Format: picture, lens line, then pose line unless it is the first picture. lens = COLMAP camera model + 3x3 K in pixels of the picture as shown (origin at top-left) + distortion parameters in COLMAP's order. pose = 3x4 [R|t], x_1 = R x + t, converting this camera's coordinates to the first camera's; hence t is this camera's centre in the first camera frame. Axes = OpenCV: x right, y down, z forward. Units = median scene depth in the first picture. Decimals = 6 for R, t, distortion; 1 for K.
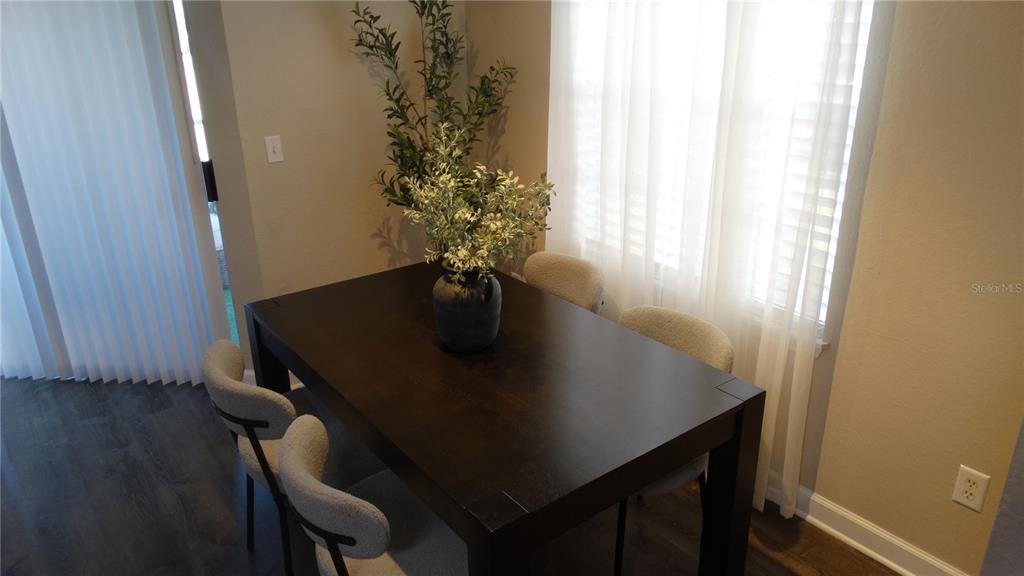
lens RADIAL K [[722.3, 0, 512.0], [0, 722.3, 288.0], [0, 0, 1]] dist [-0.004848, 0.002668]
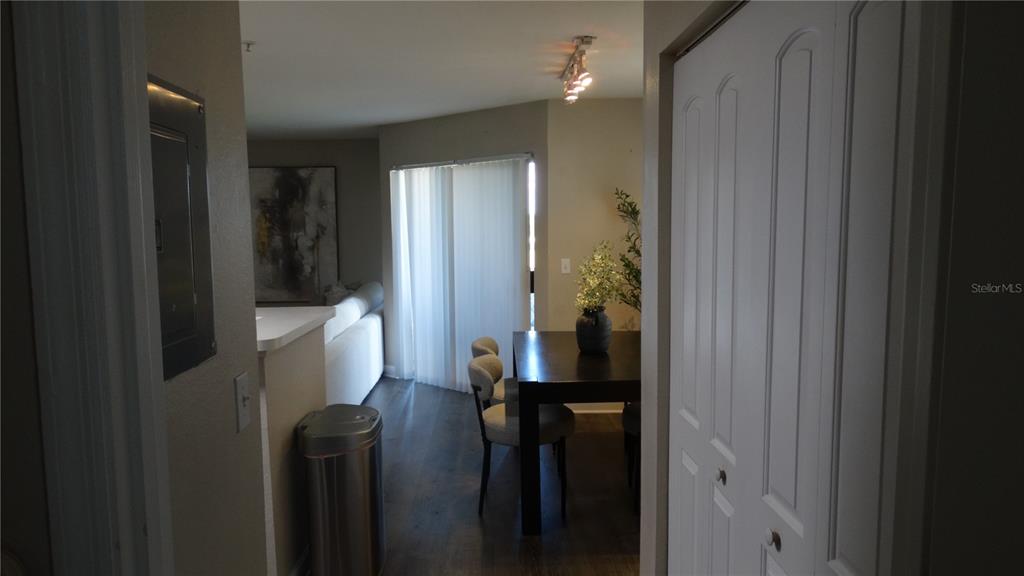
lens RADIAL K [[722.3, 0, 512.0], [0, 722.3, 288.0], [0, 0, 1]] dist [-0.004848, 0.002668]
pose [[0.810340, 0.067365, -0.582075, 0.598418], [-0.216621, 0.957436, -0.190764, 0.225289], [0.544449, 0.280674, 0.790442, -0.456750]]
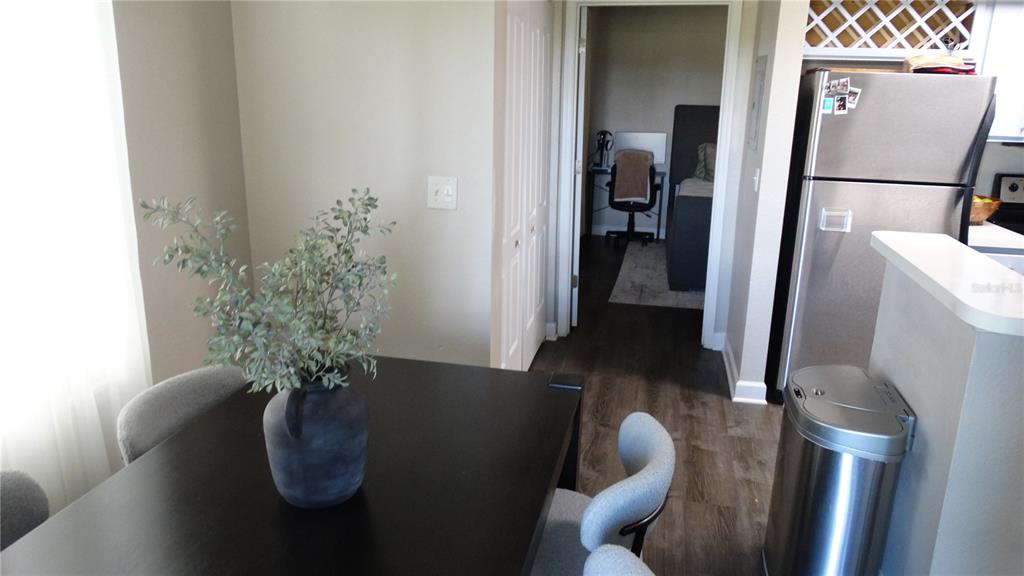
lens RADIAL K [[722.3, 0, 512.0], [0, 722.3, 288.0], [0, 0, 1]] dist [-0.004848, 0.002668]
pose [[-0.649427, -0.201606, 0.733212, -1.154105], [0.270523, 0.839883, 0.470547, -0.583089], [-0.710677, 0.503937, -0.490903, 1.650666]]
